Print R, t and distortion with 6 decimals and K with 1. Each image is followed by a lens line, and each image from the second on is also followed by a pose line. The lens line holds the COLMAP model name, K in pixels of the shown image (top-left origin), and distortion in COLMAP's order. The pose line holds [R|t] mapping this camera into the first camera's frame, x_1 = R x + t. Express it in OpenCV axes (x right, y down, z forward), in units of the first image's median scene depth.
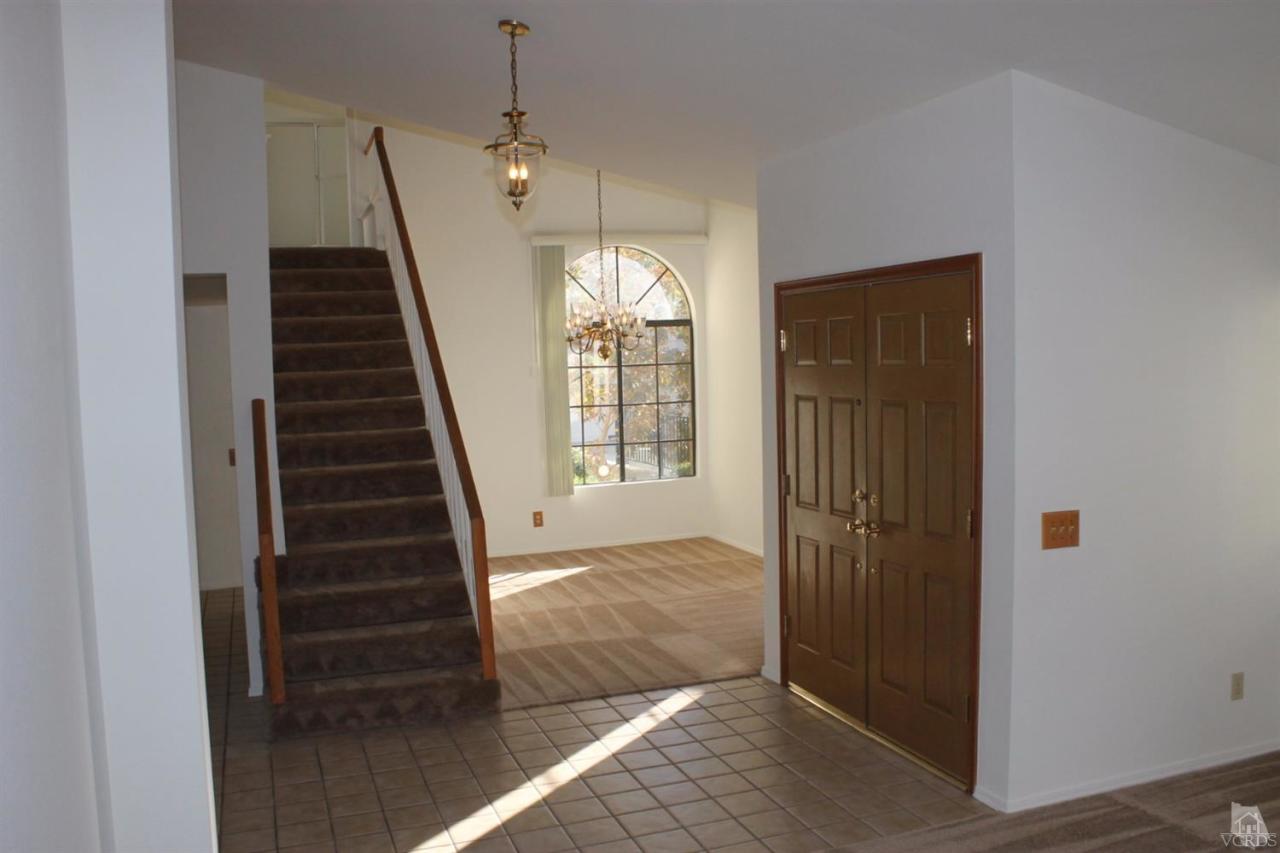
lens RADIAL K [[1096.0, 0, 639.4], [0, 1096.0, 429.8], [0, 0, 1]] dist [-0.135931, 0.079503]
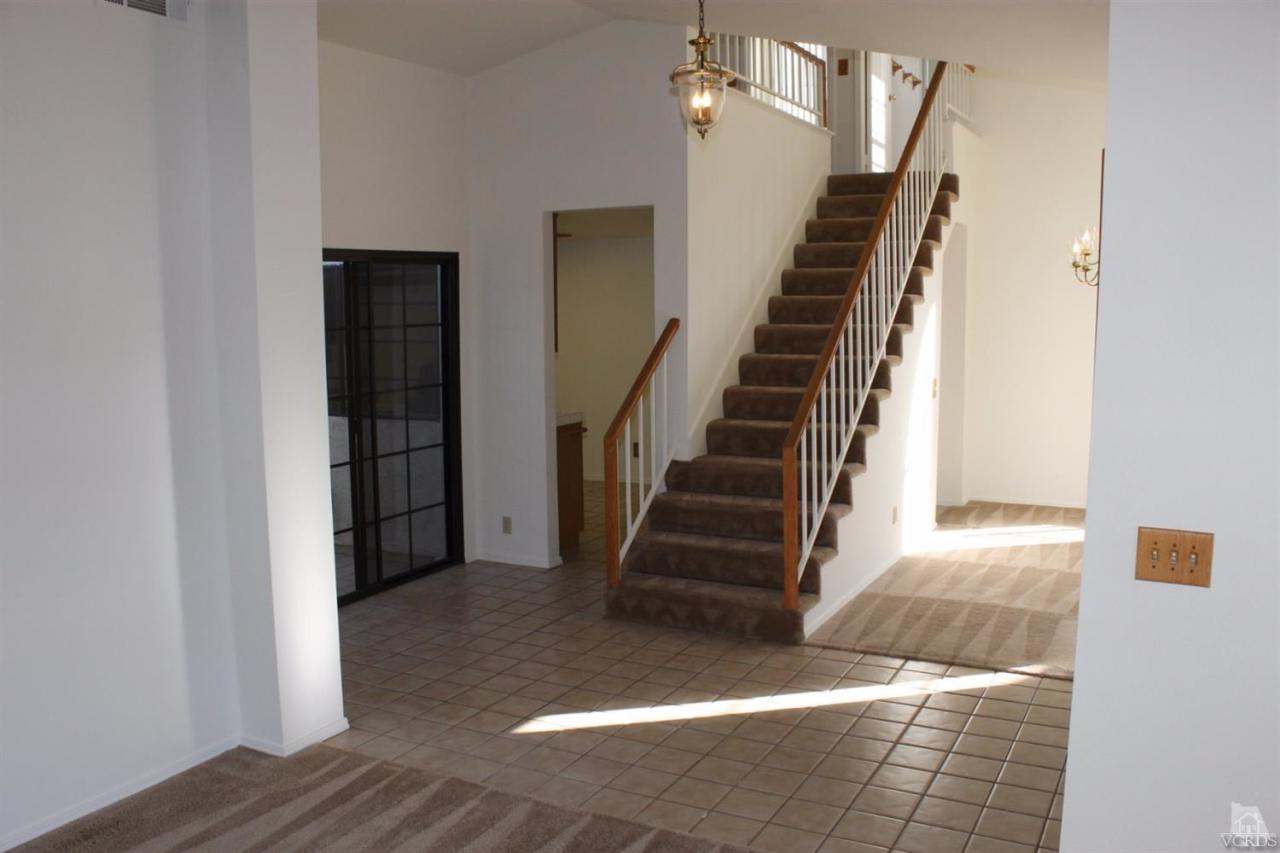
lens RADIAL K [[1096.0, 0, 614.5], [0, 1096.0, 424.1], [0, 0, 1]] dist [-0.135931, 0.079503]
pose [[0.660537, 0.109072, -0.742829, 0.392374], [-0.059167, 0.993876, 0.093322, -0.019208], [0.748459, -0.017692, 0.662945, 0.179024]]
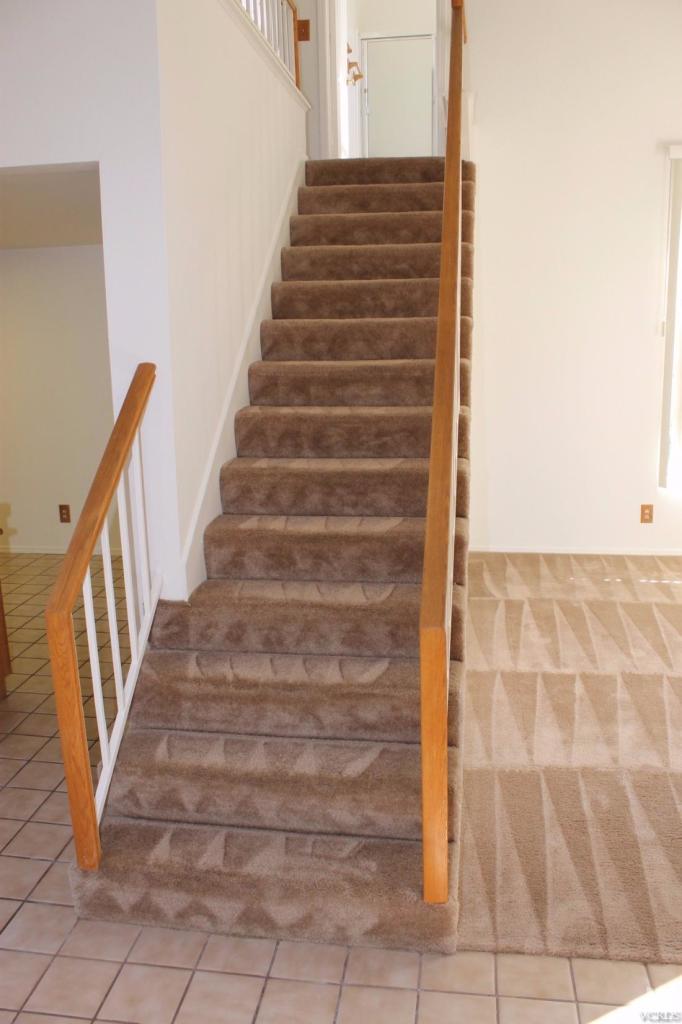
lens RADIAL K [[876.8, 0, 348.0], [0, 876.8, 534.3], [0, 0, 1]] dist [-0.135931, 0.079503]
pose [[0.887769, 0.132219, -0.440890, -0.007640], [-0.046311, 0.978652, 0.200239, -0.032445], [0.457954, -0.157349, 0.874940, 0.512070]]
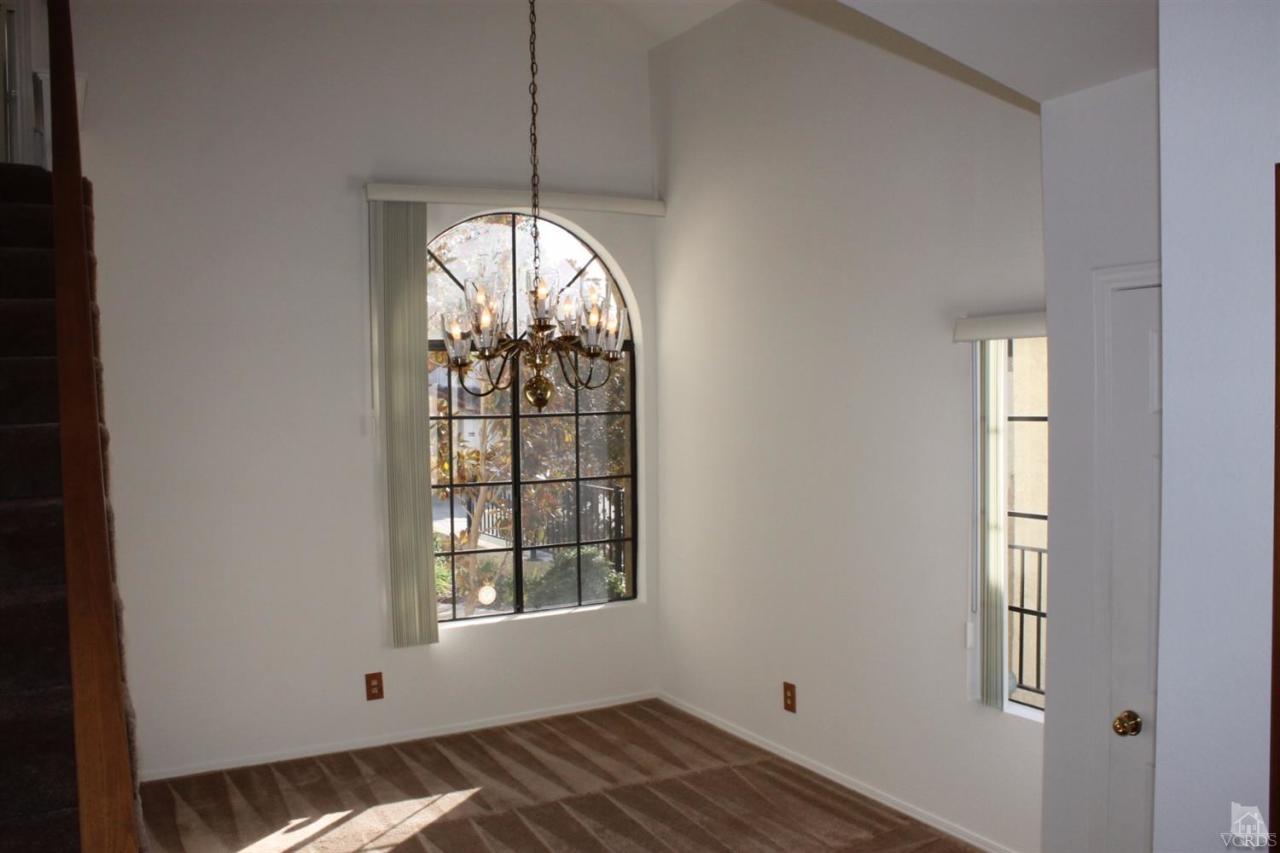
lens RADIAL K [[1096.0, 0, 634.2], [0, 1096.0, 437.7], [0, 0, 1]] dist [-0.135931, 0.079503]
pose [[0.987563, 0.008588, 0.156988, -0.074261], [-0.003550, 0.999470, -0.032348, -0.044258], [-0.157183, 0.031389, 0.987071, 0.645608]]
